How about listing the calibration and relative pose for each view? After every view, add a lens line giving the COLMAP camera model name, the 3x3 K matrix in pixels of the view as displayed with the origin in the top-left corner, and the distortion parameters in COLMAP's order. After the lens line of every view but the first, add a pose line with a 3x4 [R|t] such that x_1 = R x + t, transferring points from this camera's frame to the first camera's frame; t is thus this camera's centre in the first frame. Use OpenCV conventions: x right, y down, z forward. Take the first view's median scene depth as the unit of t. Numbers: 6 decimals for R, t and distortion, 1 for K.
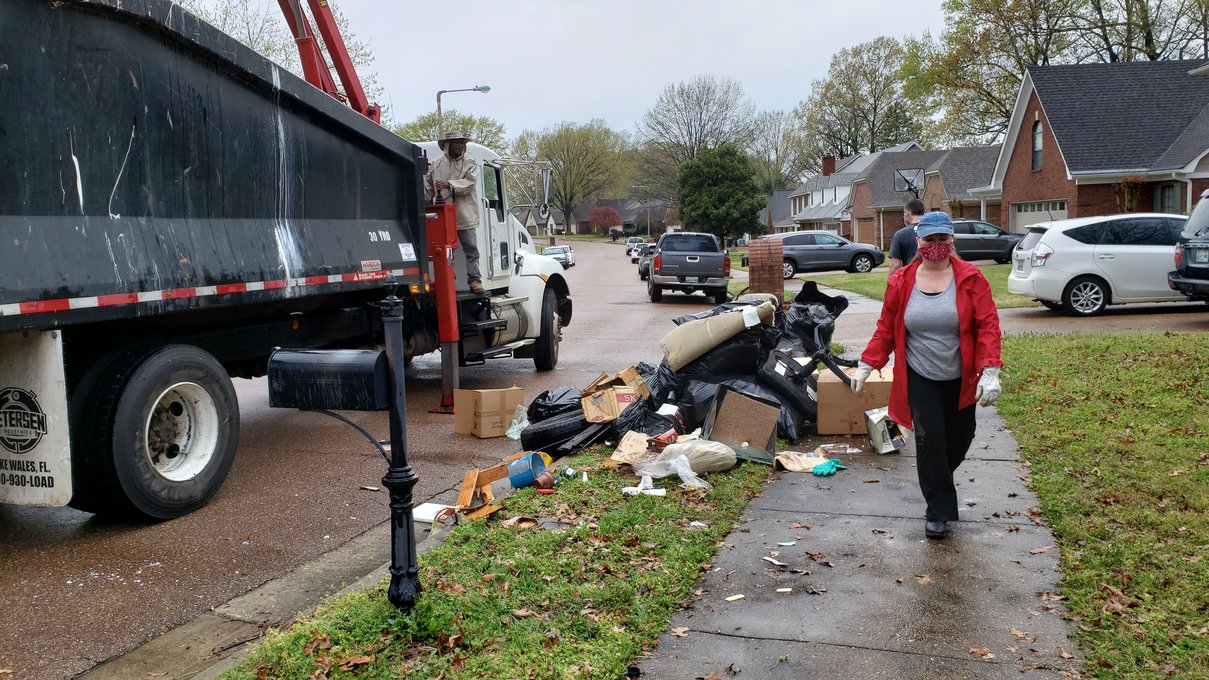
lens RADIAL K [[915.5, 0, 617.0], [0, 915.5, 366.9], [0, 0, 1]] dist [0.096515, -0.157630]
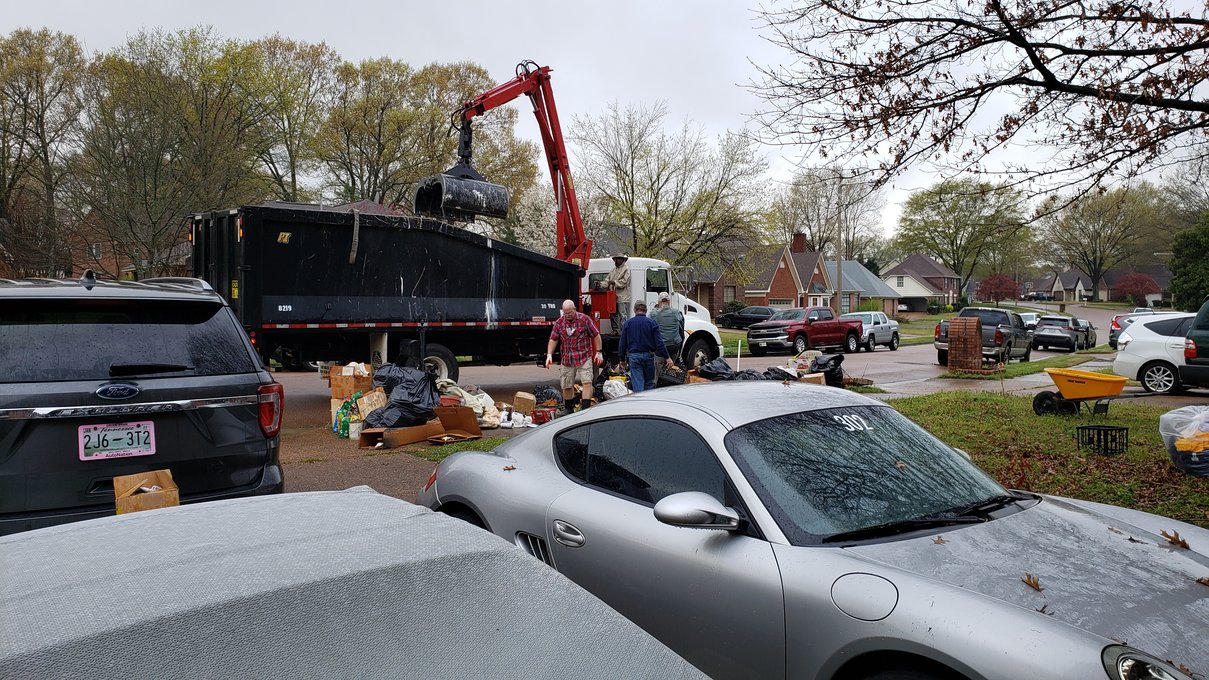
lens RADIAL K [[940.7, 0, 617.4], [0, 940.7, 316.0], [0, 0, 1]] dist [0.019516, 0.014577]
pose [[0.836154, 0.051311, -0.546089, 1.115830], [-0.114676, 0.989965, -0.082570, 0.048239], [0.536373, 0.131665, 0.833648, -0.775807]]
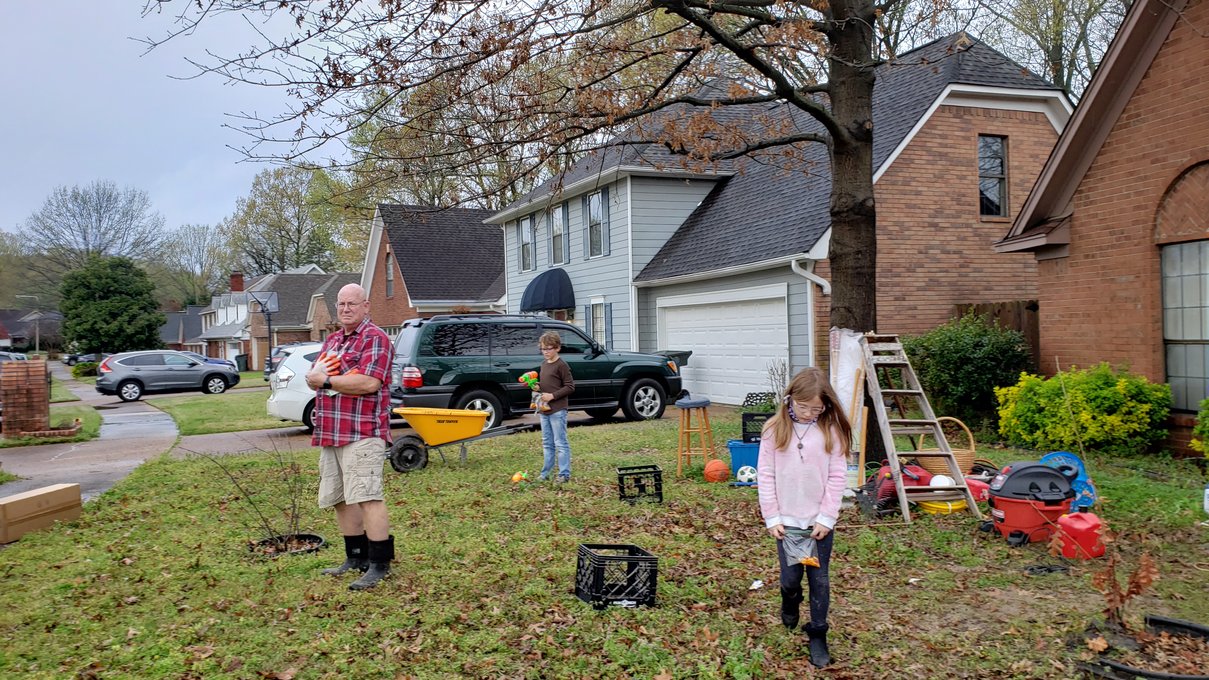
lens RADIAL K [[943.6, 0, 604.5], [0, 943.6, 340.0], [0, 0, 1]] dist [-0.088116, 0.125510]
pose [[0.851776, 0.014652, 0.523701, 0.403342], [0.067143, 0.988313, -0.136856, 0.014161], [-0.519586, 0.151734, 0.840837, -0.175537]]
